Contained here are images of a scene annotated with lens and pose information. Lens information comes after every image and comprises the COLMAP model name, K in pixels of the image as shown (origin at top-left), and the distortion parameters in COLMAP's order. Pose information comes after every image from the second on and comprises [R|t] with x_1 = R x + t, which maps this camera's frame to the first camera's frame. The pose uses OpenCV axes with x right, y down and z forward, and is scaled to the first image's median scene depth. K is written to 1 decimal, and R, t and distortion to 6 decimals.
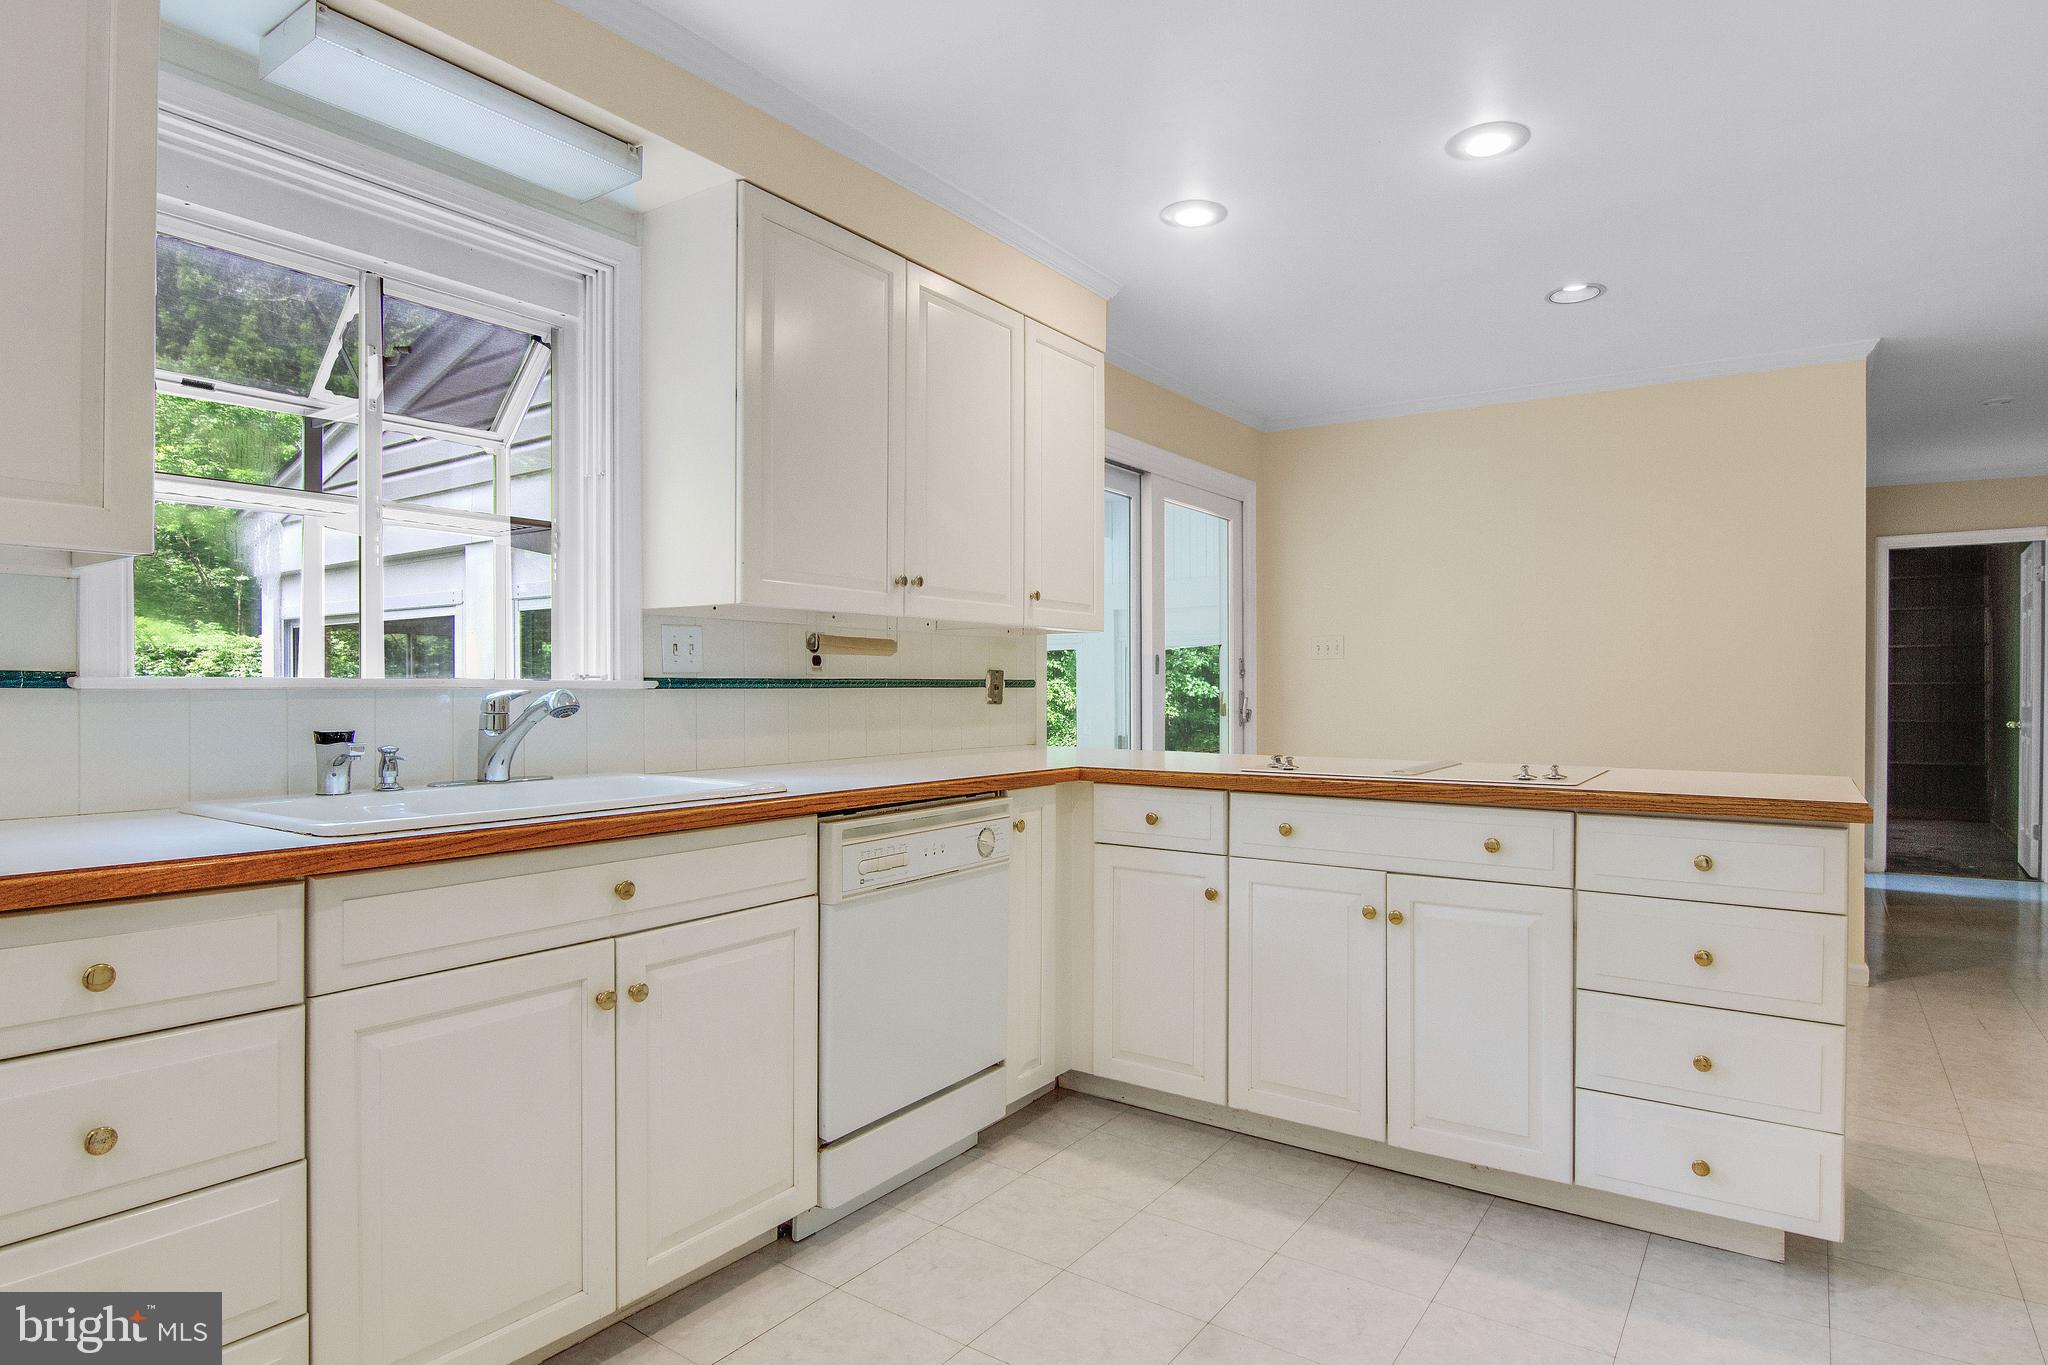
lens RADIAL K [[1068.6, 0, 1014.0], [0, 1068.6, 684.2], [0, 0, 1]] dist [-0.010233, 0.000352]
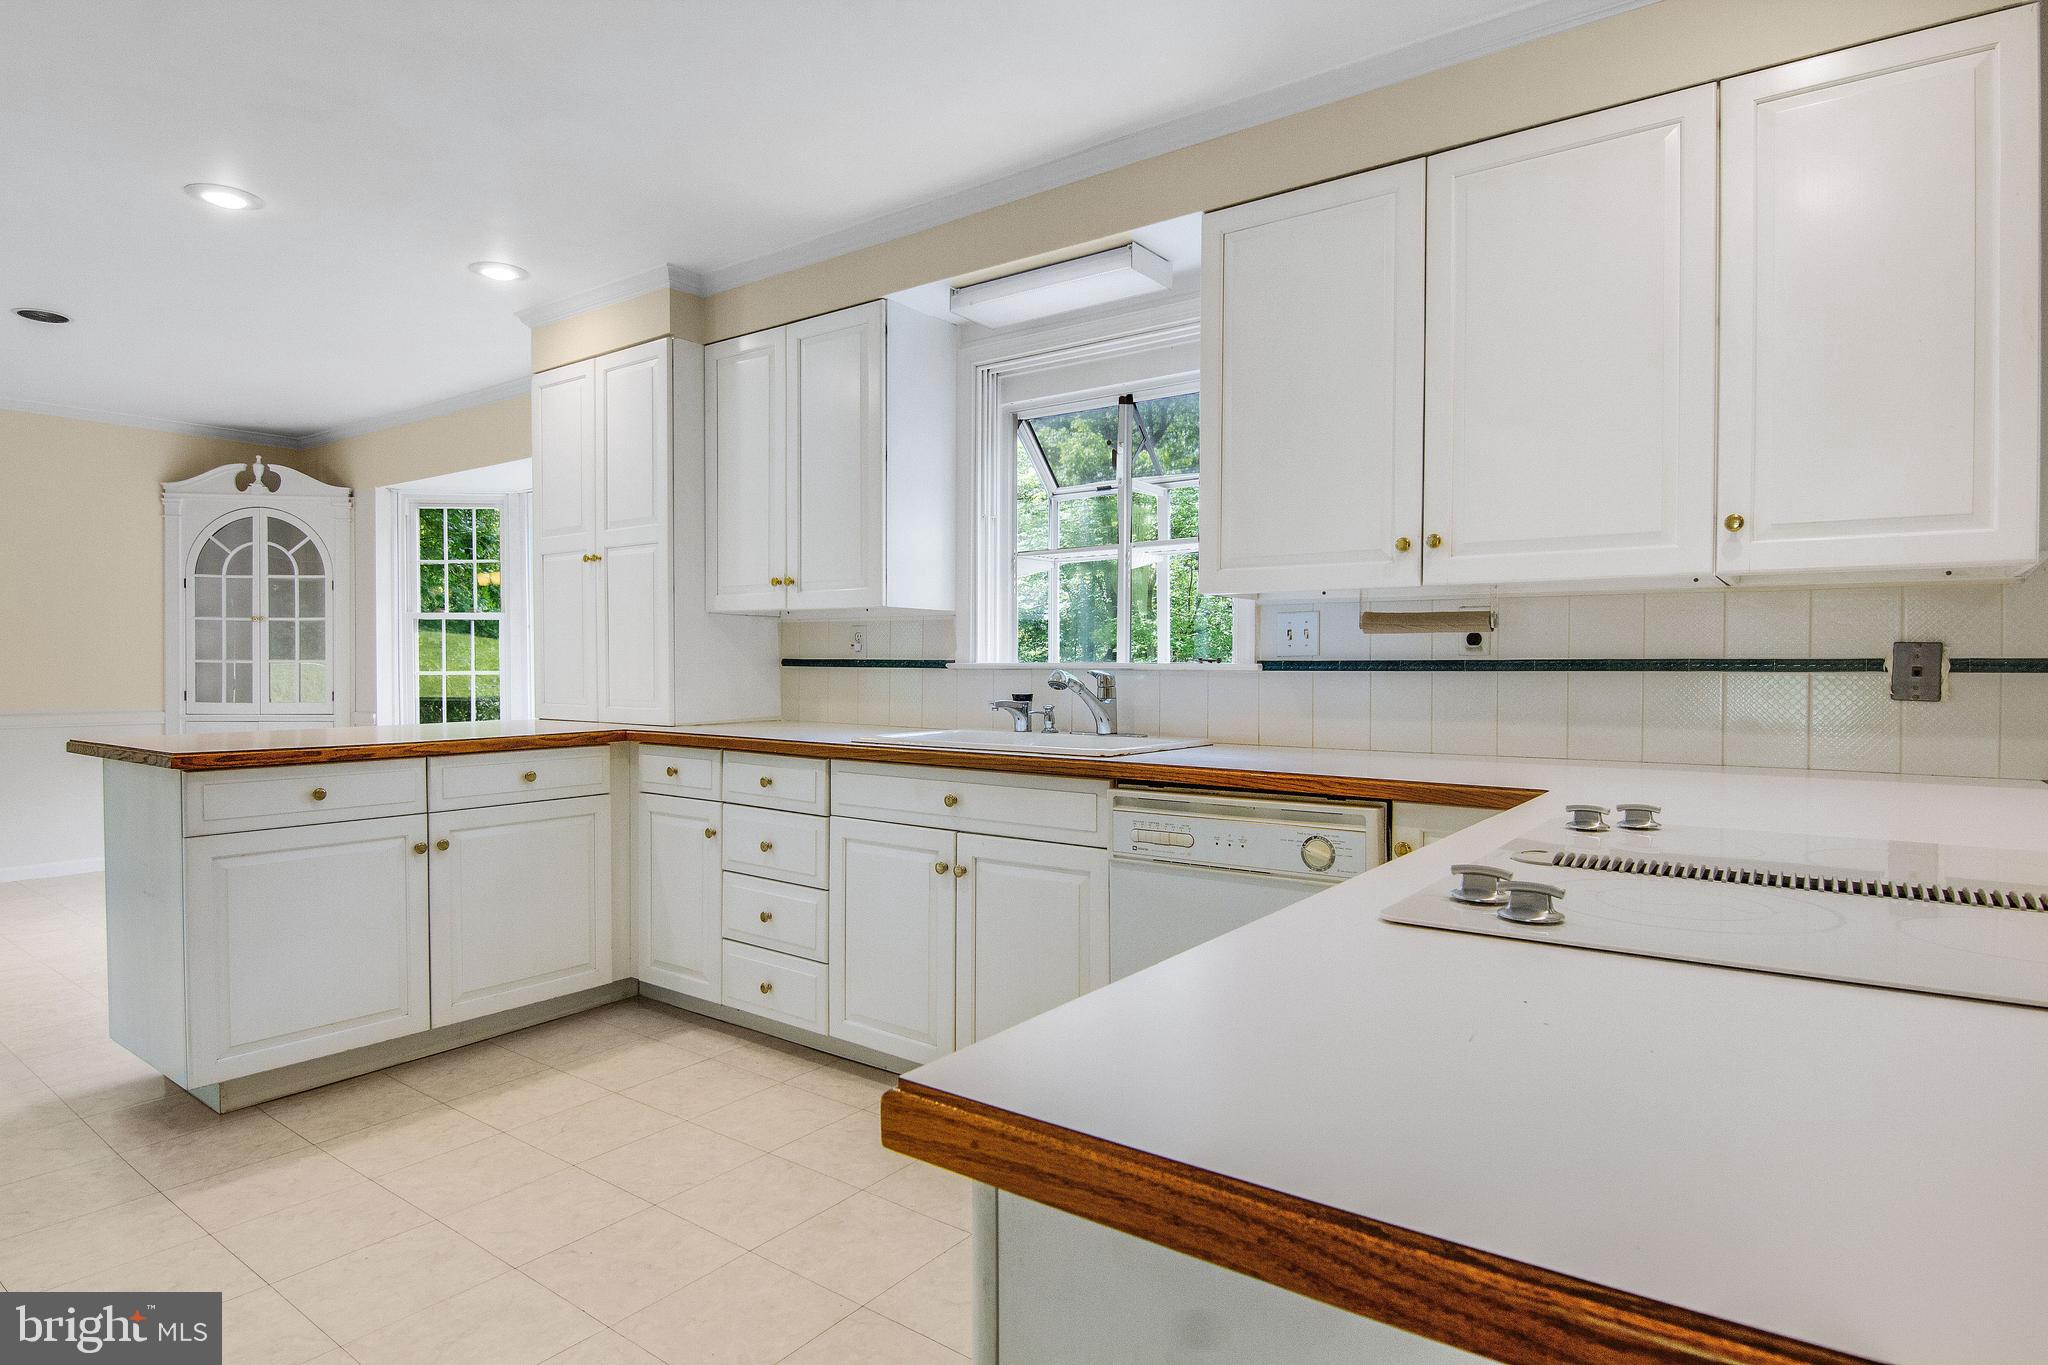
lens RADIAL K [[1068.6, 0, 1026.6], [0, 1068.6, 667.6], [0, 0, 1]] dist [-0.010233, 0.000352]
pose [[0.013302, 0.000742, -0.999911, 0.760525], [-0.000652, 1.000000, 0.000734, 0.000524], [0.999911, 0.000642, 0.013303, 0.706723]]
